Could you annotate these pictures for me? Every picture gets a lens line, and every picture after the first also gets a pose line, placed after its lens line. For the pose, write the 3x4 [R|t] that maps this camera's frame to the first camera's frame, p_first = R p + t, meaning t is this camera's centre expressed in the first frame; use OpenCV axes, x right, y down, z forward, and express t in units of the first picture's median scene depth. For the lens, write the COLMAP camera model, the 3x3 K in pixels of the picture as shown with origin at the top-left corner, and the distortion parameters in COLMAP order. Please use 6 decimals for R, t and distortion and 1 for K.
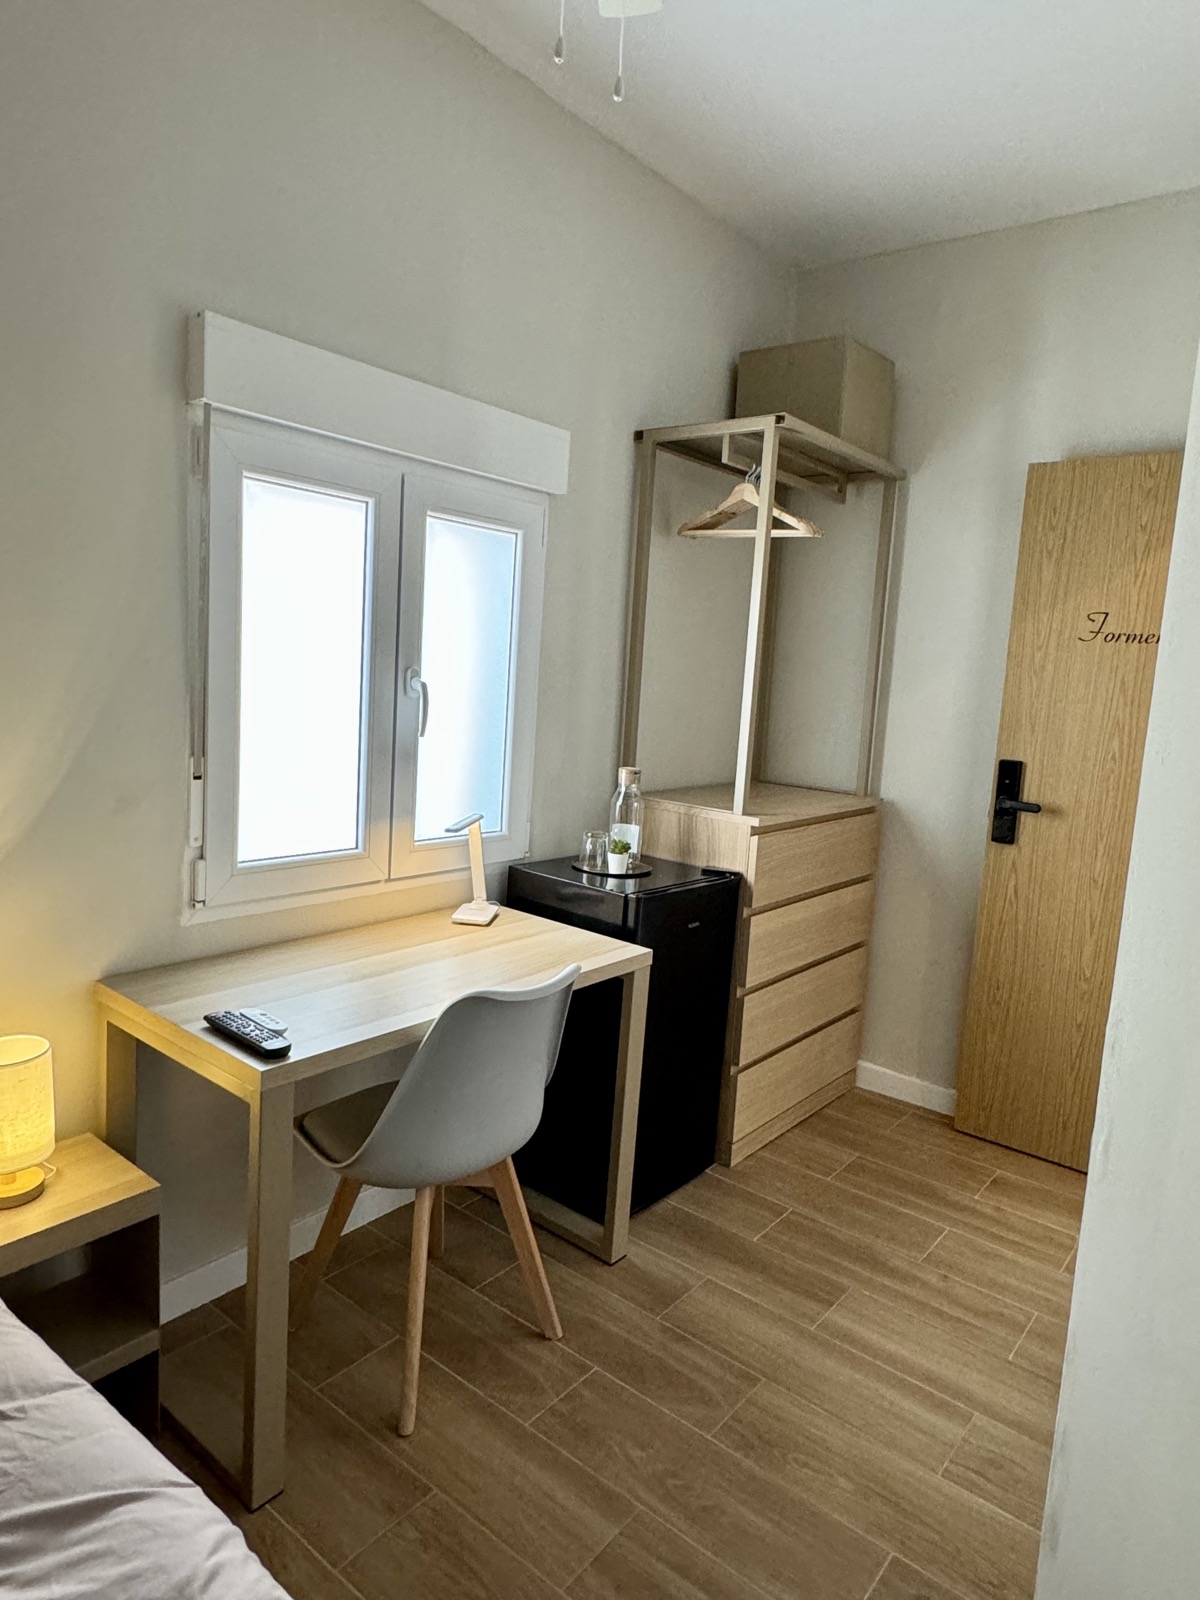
lens RADIAL K [[997.5, 0, 601.1], [0, 997.5, 800.7], [0, 0, 1]] dist [0.001925, 0.000058]
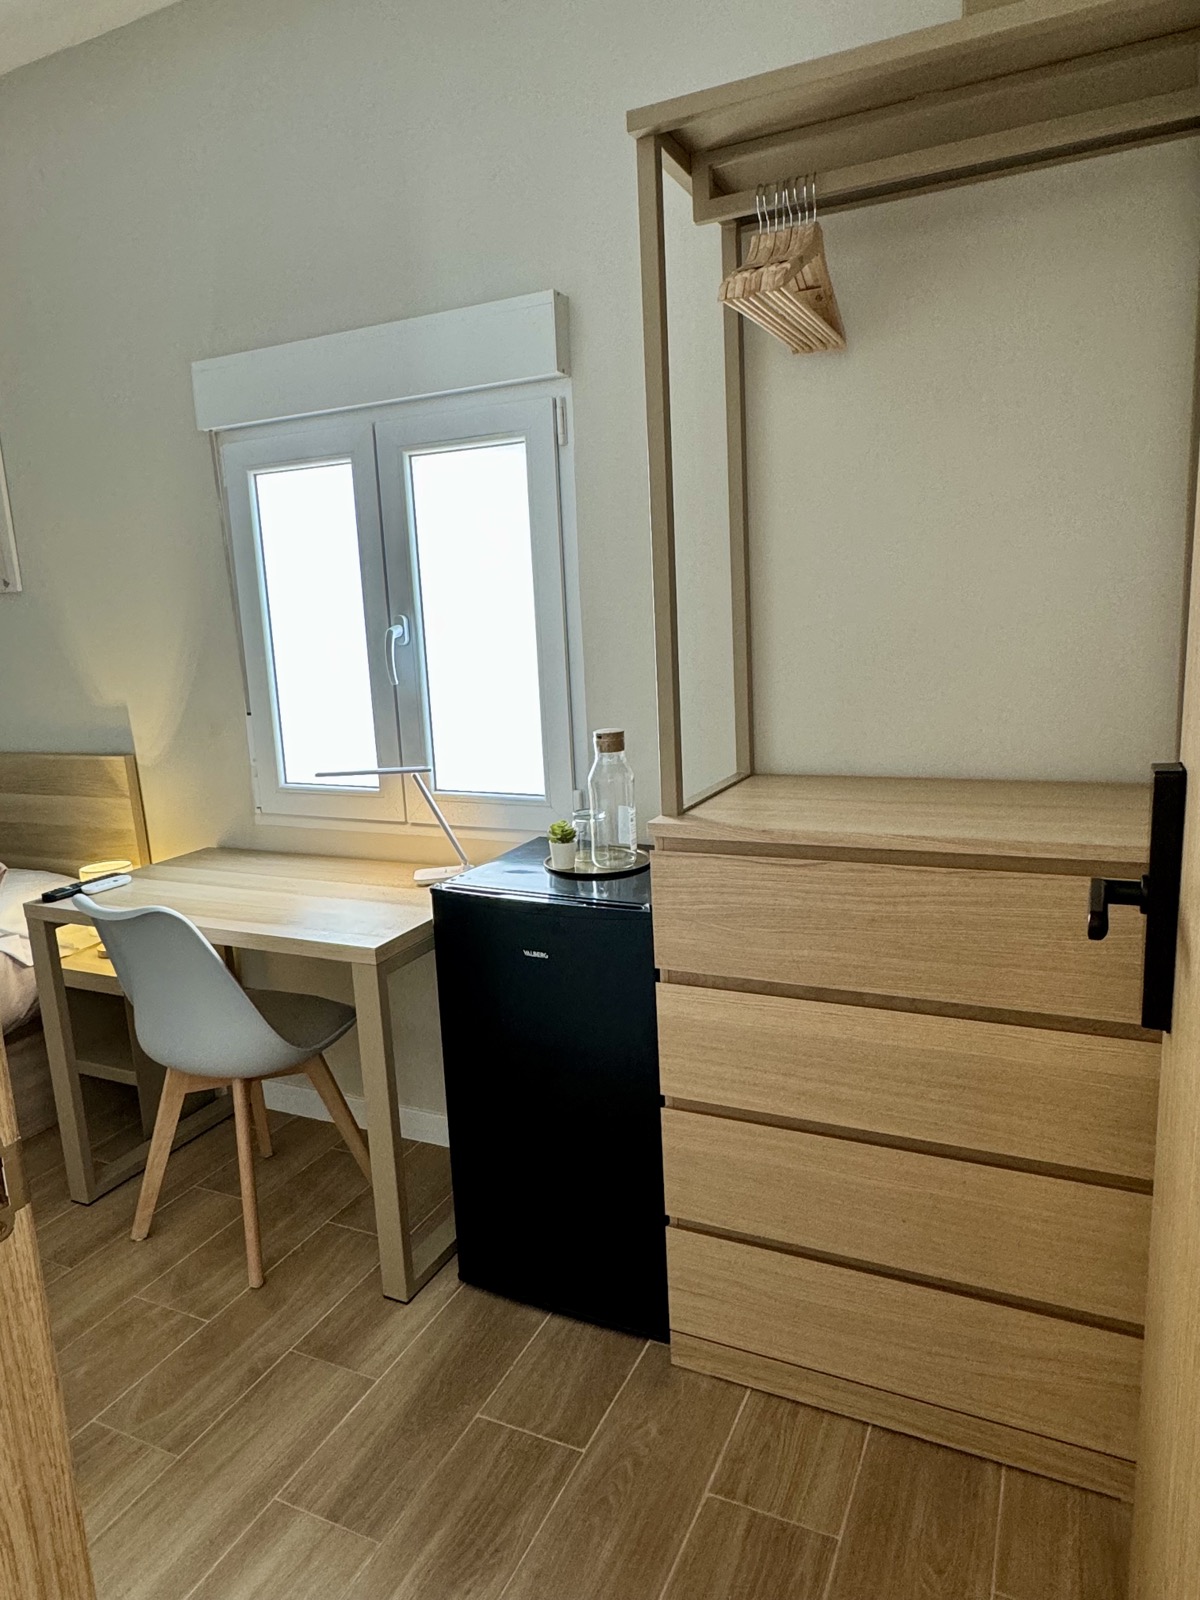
lens RADIAL K [[1021.9, 0, 600.6], [0, 1021.9, 797.8], [0, 0, 1]] dist [-0.002139, 0.000833]
pose [[0.229945, 0.108599, -0.967125, 0.899808], [-0.069409, 0.993054, 0.095008, -0.064305], [0.970725, 0.045281, 0.235885, 0.993806]]
